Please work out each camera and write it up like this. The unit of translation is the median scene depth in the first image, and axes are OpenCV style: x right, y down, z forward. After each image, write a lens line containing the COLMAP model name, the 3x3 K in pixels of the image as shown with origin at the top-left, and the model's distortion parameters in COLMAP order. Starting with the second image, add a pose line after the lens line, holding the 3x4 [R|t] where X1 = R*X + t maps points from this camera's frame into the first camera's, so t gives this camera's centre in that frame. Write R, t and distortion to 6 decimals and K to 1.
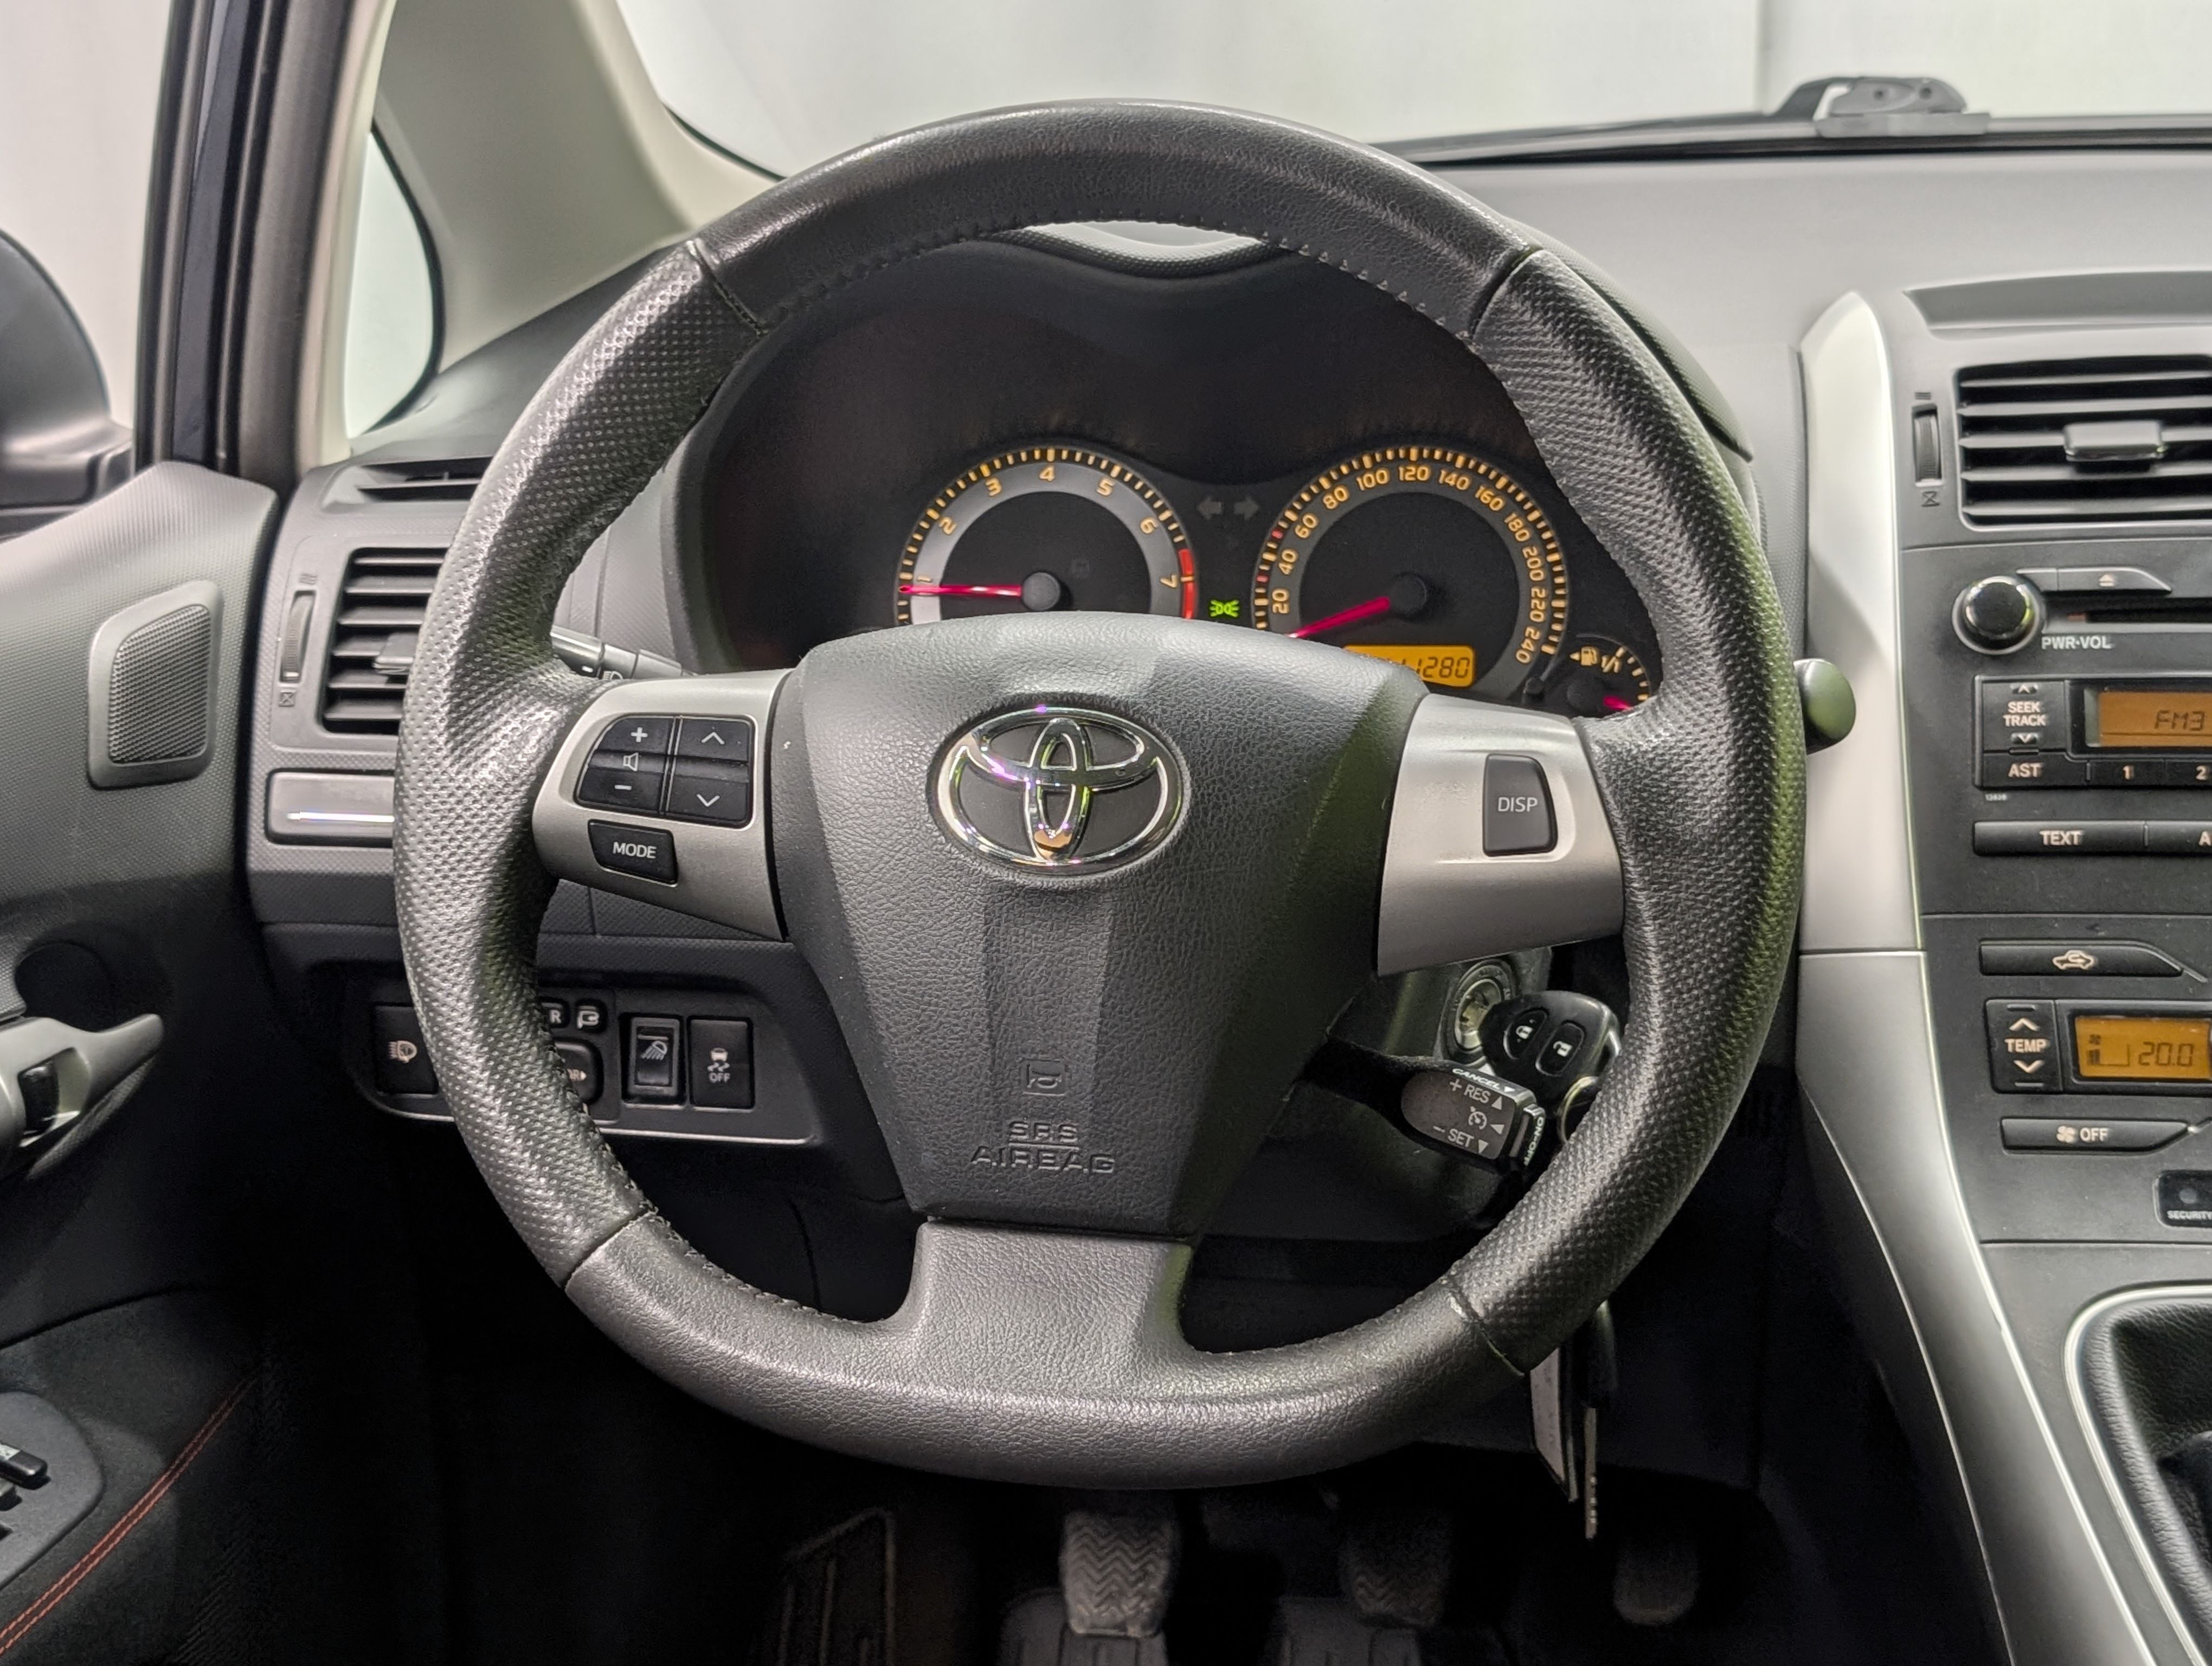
lens RADIAL K [[2886.9, 0, 1106.0], [0, 2886.9, 833.0], [0, 0, 1]] dist [0.065138, 0.035743]
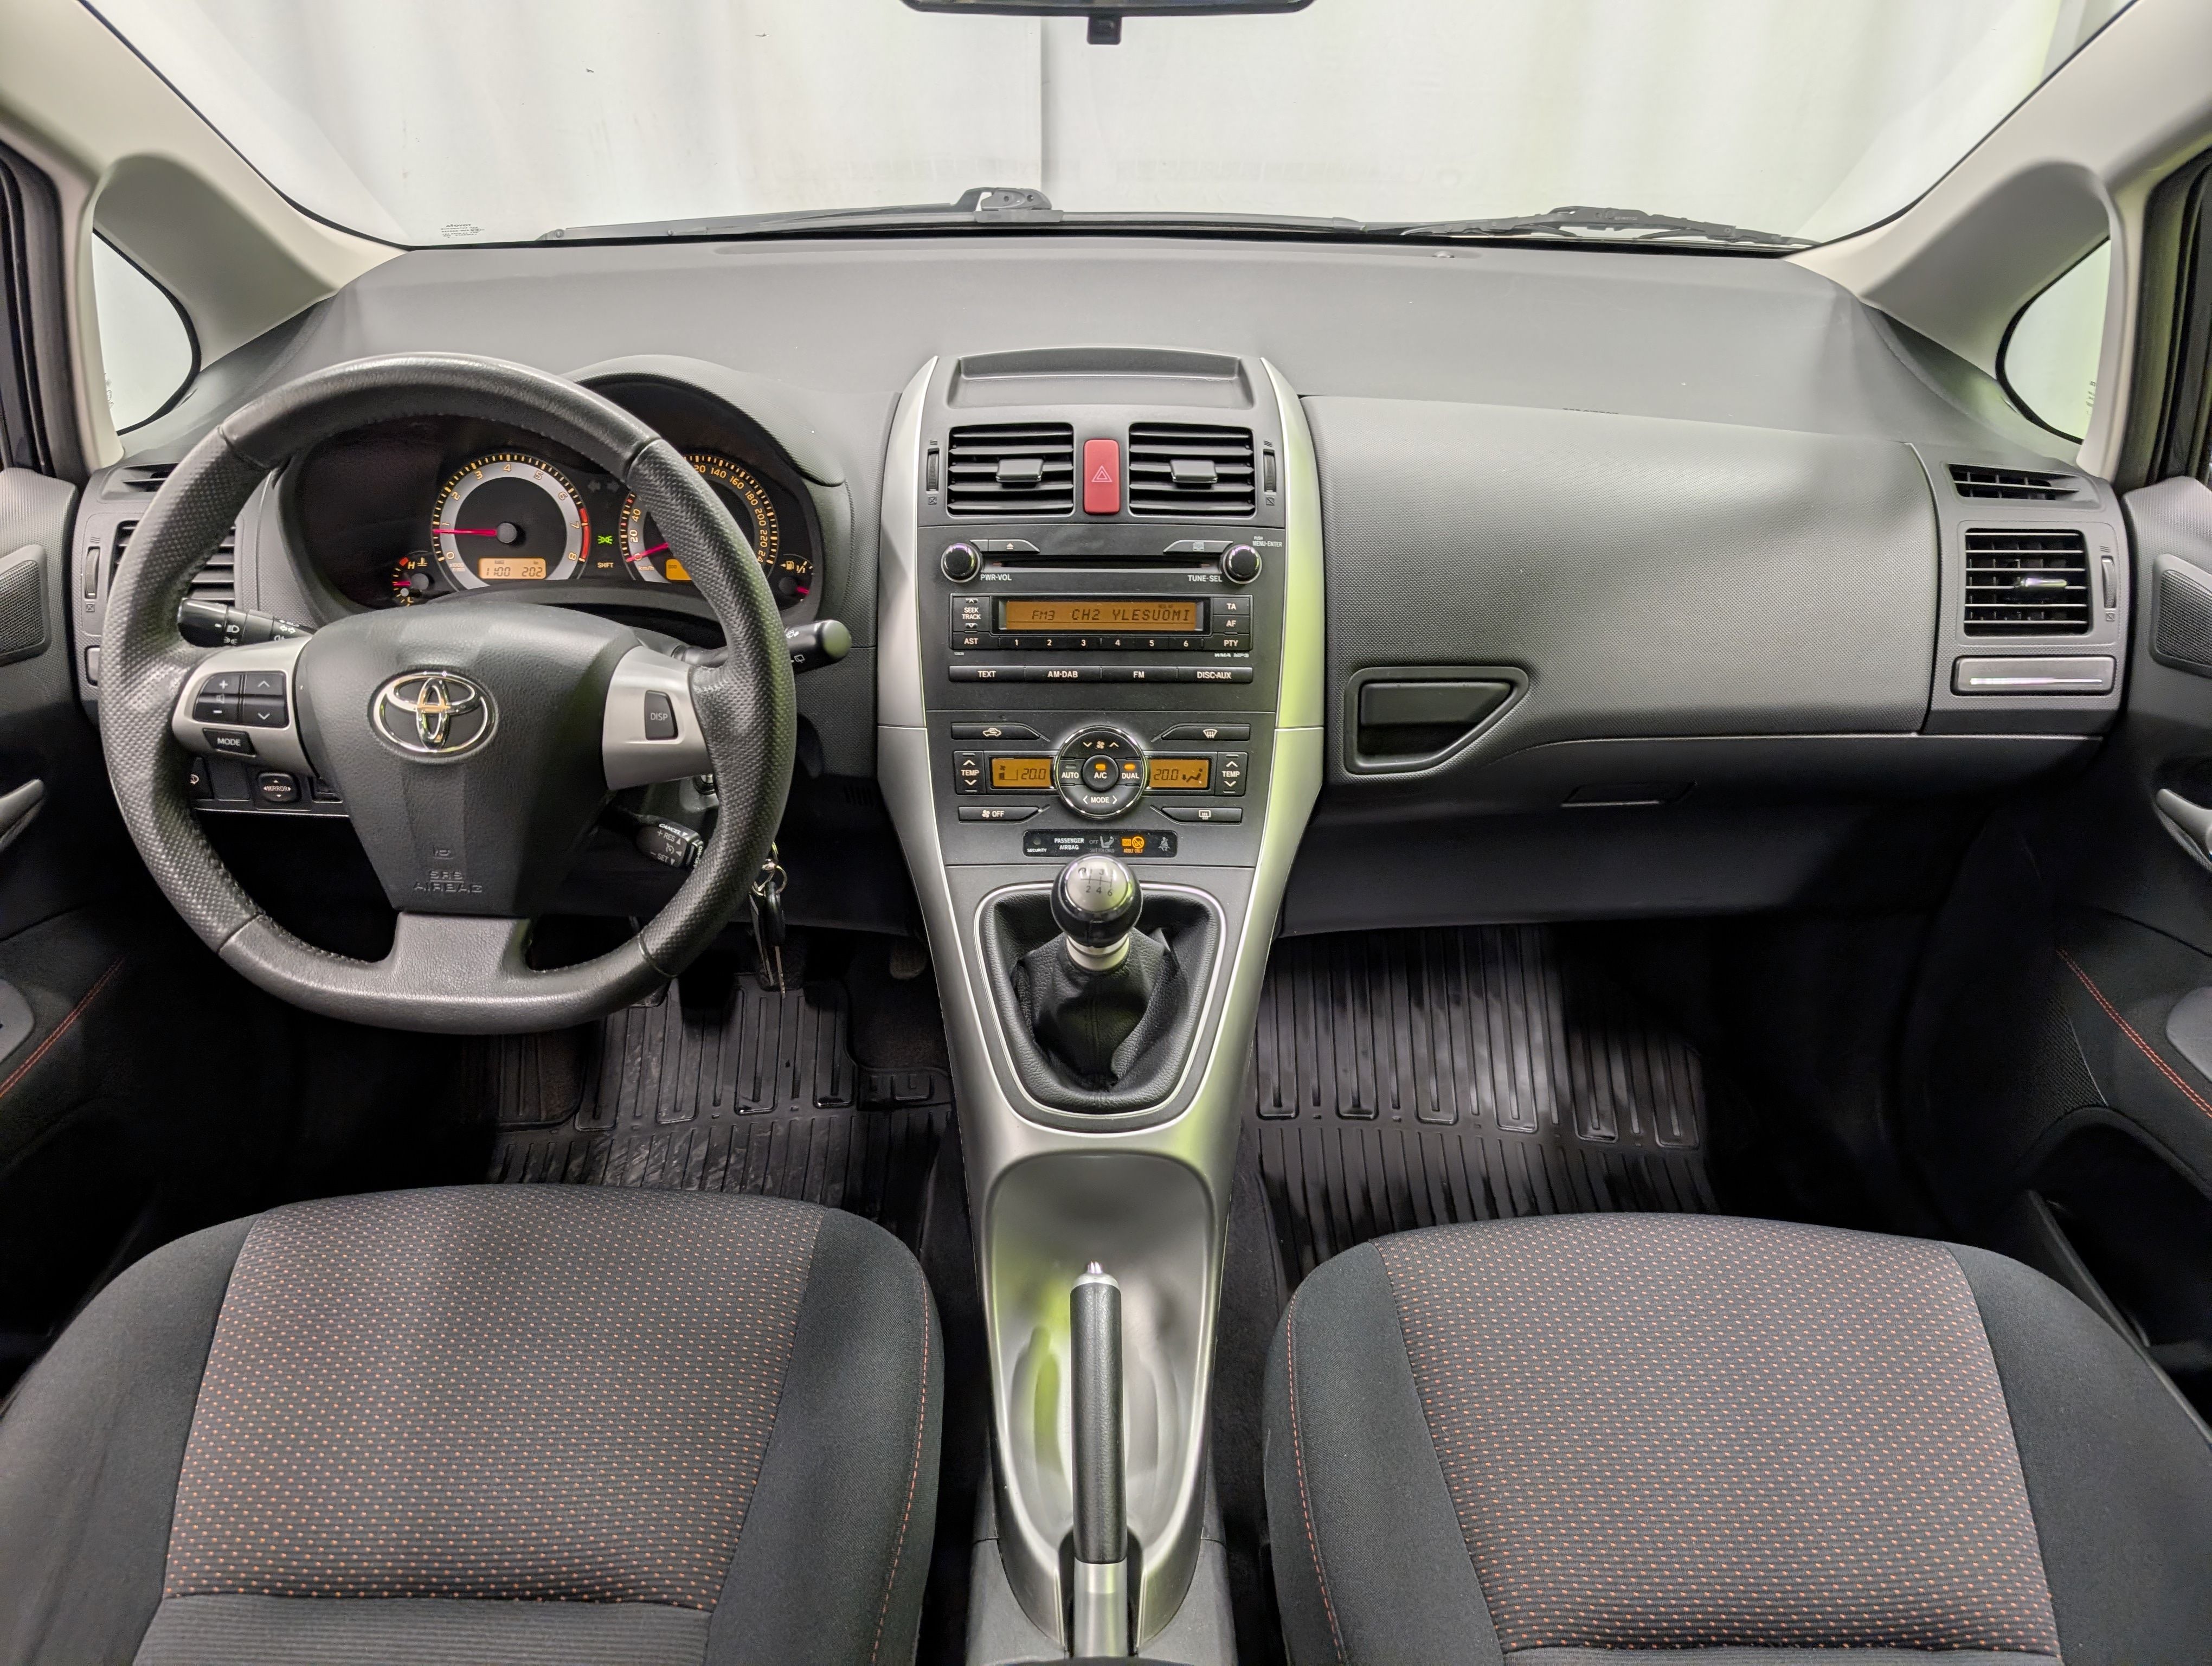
lens RADIAL K [[1591.4, 0, 1106.0], [0, 1591.4, 833.0], [0, 0, 1]] dist [0.001364, 0.003131]
pose [[0.989339, -0.048742, 0.137231, 0.249027], [0.011108, 0.964837, 0.262615, -0.188706], [-0.145206, -0.258291, 0.955092, -0.146041]]
